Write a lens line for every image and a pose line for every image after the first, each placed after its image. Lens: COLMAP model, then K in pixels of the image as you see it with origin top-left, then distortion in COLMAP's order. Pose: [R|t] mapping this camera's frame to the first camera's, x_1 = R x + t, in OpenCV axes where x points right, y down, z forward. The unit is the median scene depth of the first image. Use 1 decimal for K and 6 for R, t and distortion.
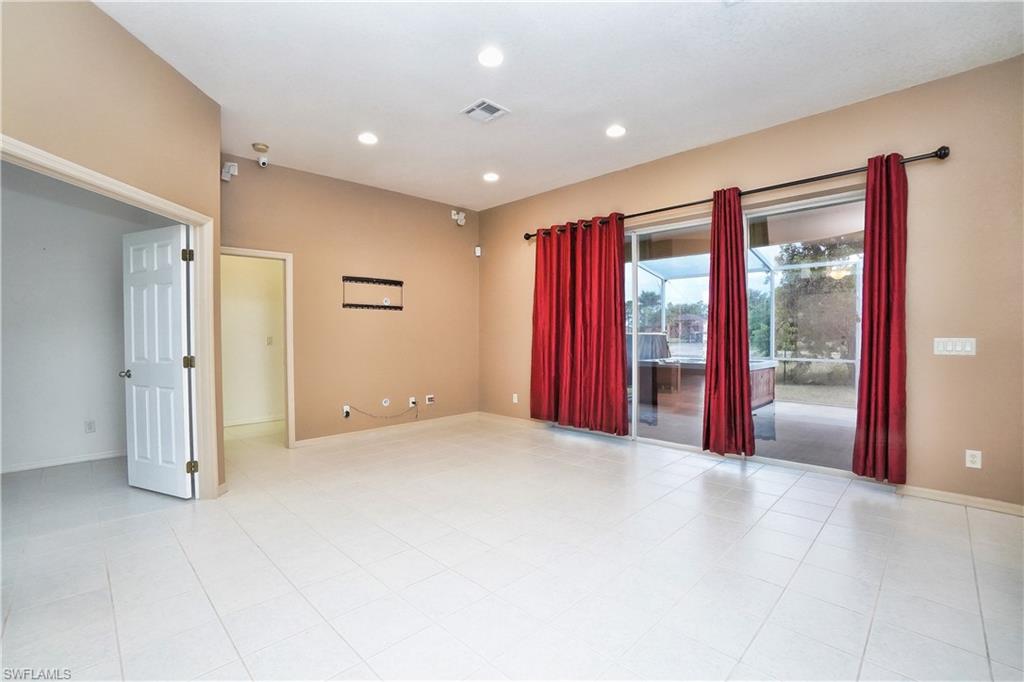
lens RADIAL K [[452.2, 0, 504.7], [0, 452.2, 343.0], [0, 0, 1]] dist [-0.067095, 0.024325]
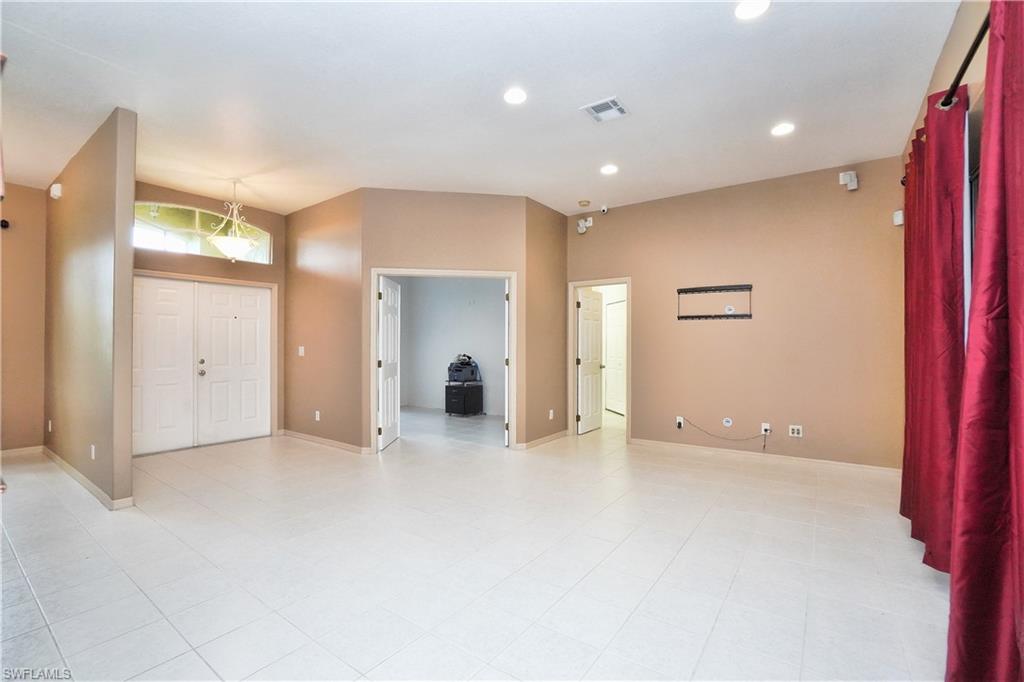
lens RADIAL K [[452.2, 0, 504.7], [0, 452.2, 343.0], [0, 0, 1]] dist [-0.067095, 0.024325]
pose [[0.138229, -0.006764, -0.990377, 0.569295], [-0.028927, 0.999522, -0.010864, -0.003516], [0.989978, 0.030150, 0.137967, 0.444963]]
